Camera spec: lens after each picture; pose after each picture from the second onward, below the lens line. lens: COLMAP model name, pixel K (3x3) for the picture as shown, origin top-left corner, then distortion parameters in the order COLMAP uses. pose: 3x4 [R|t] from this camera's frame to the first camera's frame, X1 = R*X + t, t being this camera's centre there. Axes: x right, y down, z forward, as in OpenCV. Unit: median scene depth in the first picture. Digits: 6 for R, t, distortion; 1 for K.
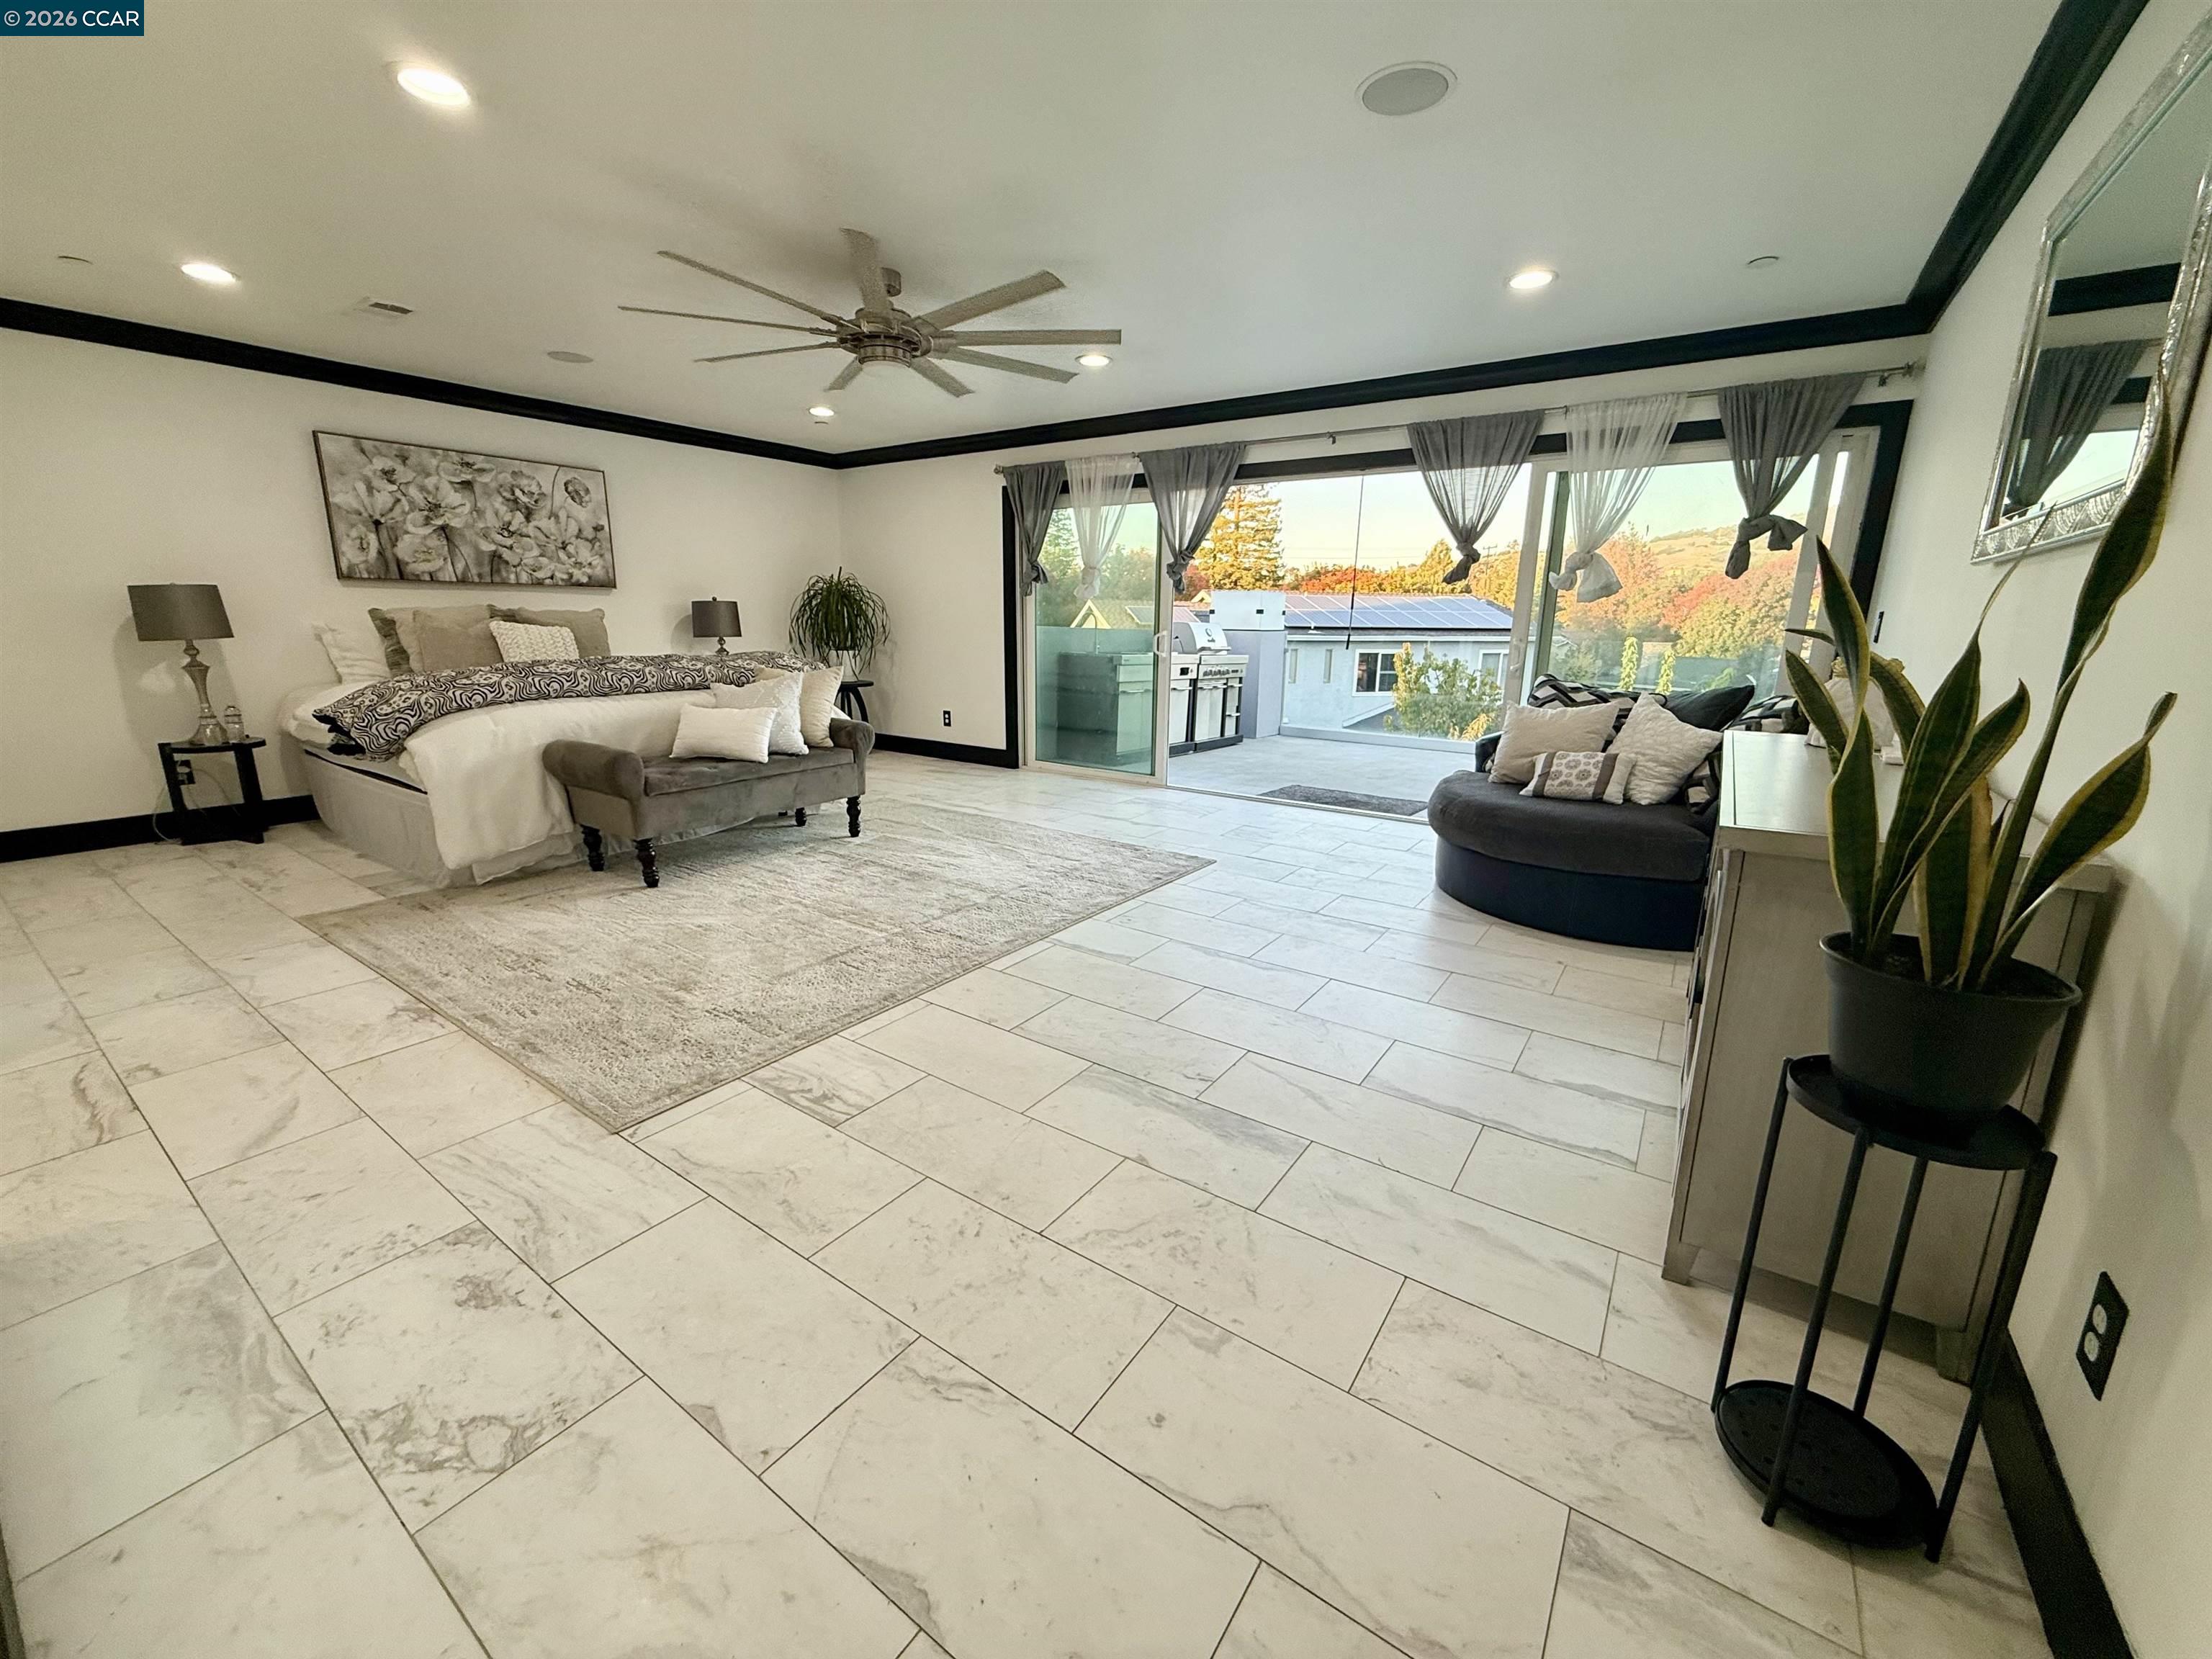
lens RADIAL K [[883.6, 0, 1095.5], [0, 883.6, 826.2], [0, 0, 1]] dist [0.002556, 0.000557]
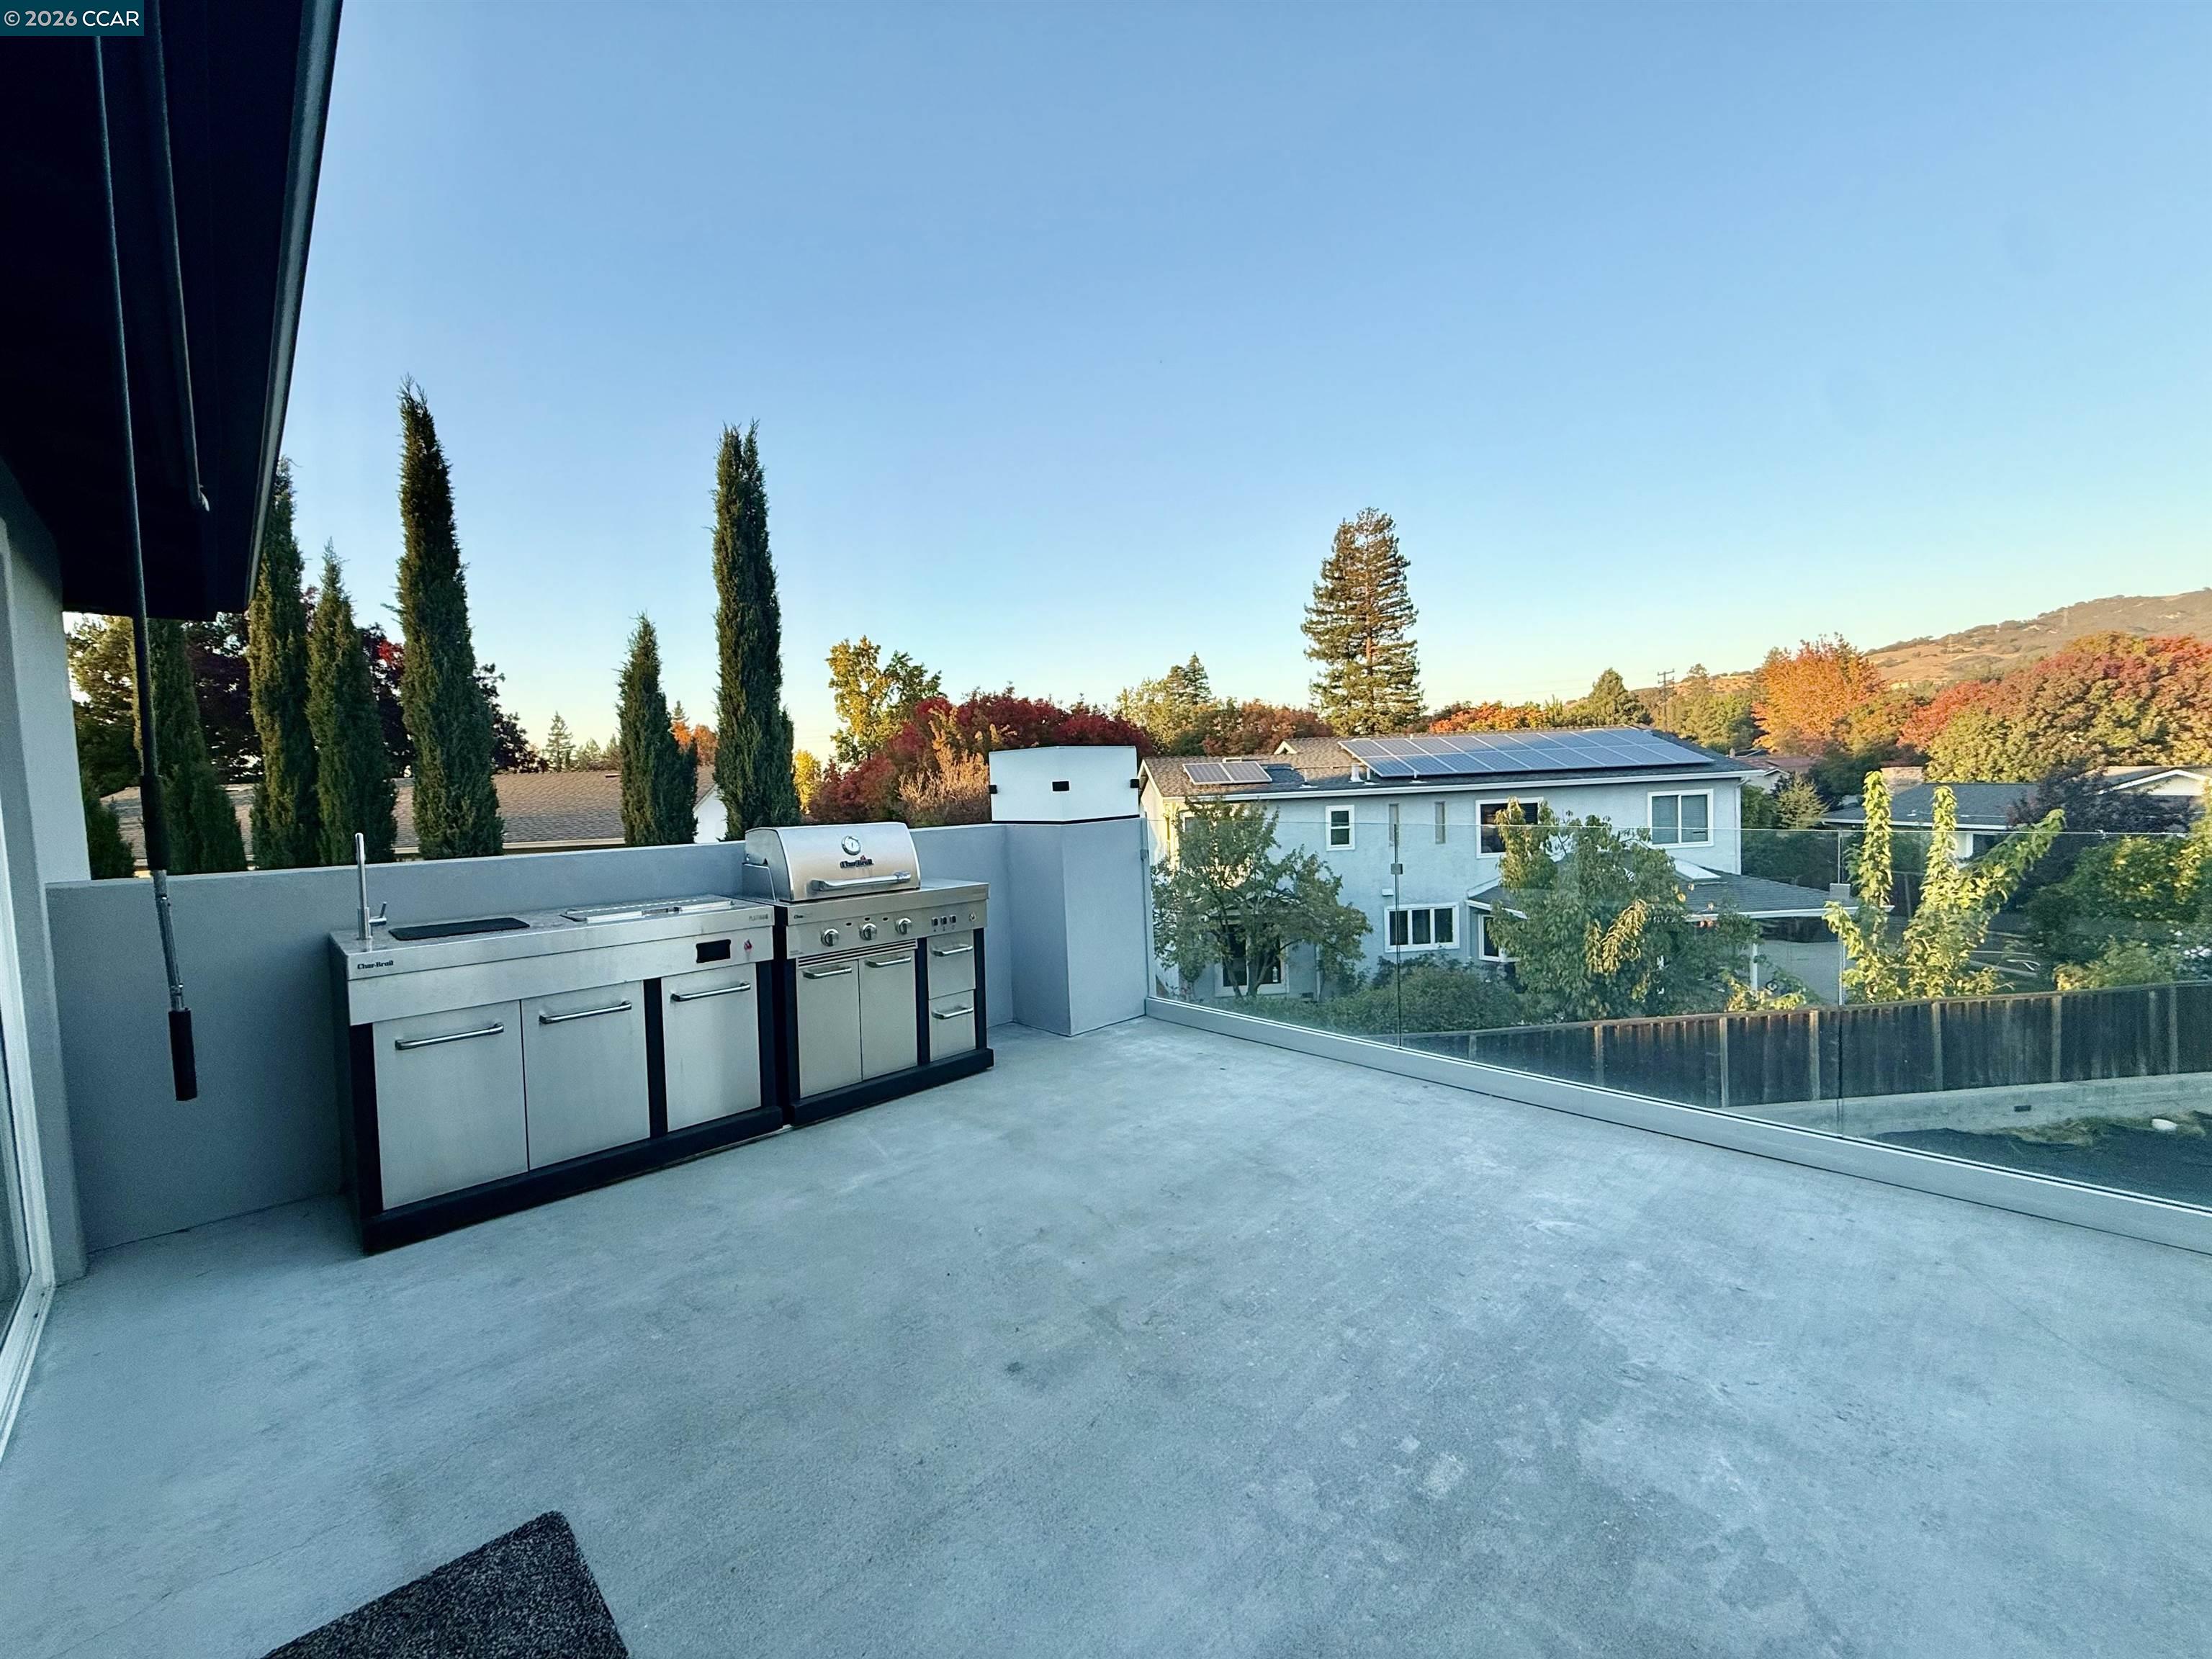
lens RADIAL K [[883.6, 0, 1094.6], [0, 883.6, 822.4], [0, 0, 1]] dist [0.002556, 0.000557]
pose [[0.983193, -0.045249, -0.176870, 0.565608], [0.013286, 0.983964, -0.177871, -0.253245], [0.182082, 0.172532, 0.968028, 0.991047]]
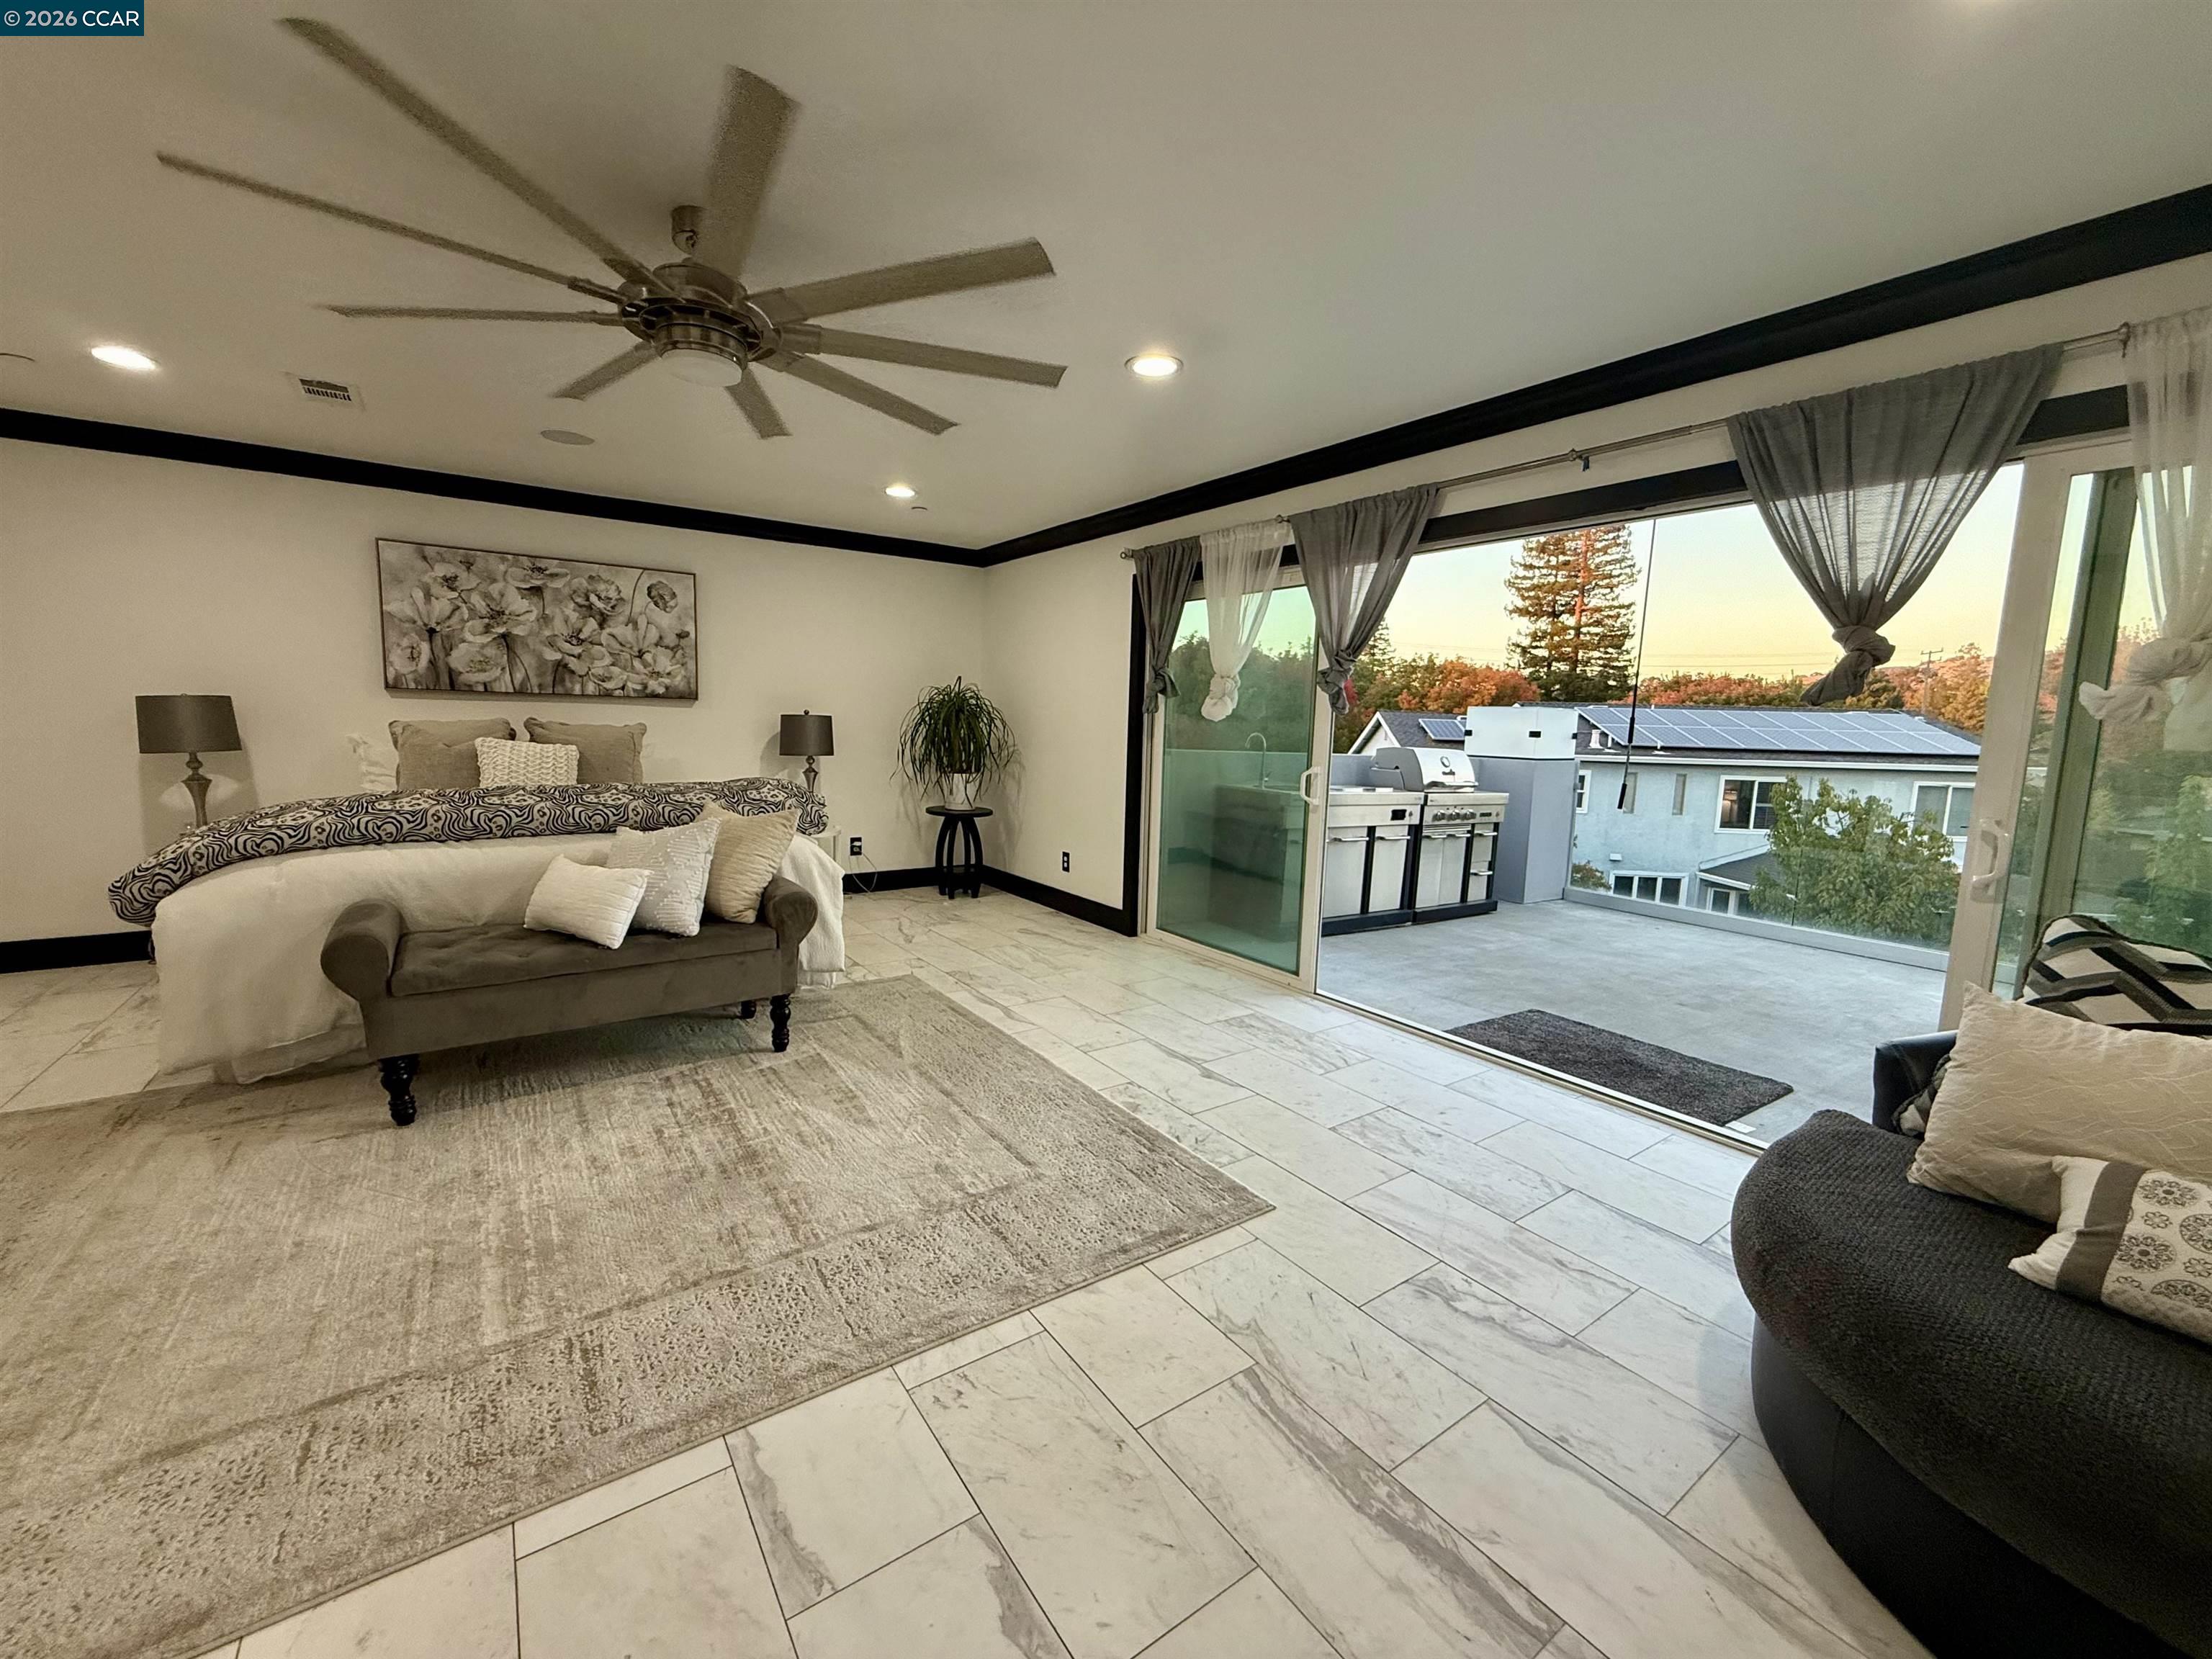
lens RADIAL K [[883.6, 0, 1095.0], [0, 883.6, 827.5], [0, 0, 1]] dist [0.002556, 0.000557]
pose [[0.941025, 0.055190, -0.333804, 0.173954], [-0.093661, 0.990542, -0.100268, -0.108596], [0.325113, 0.125619, 0.937295, 0.375950]]
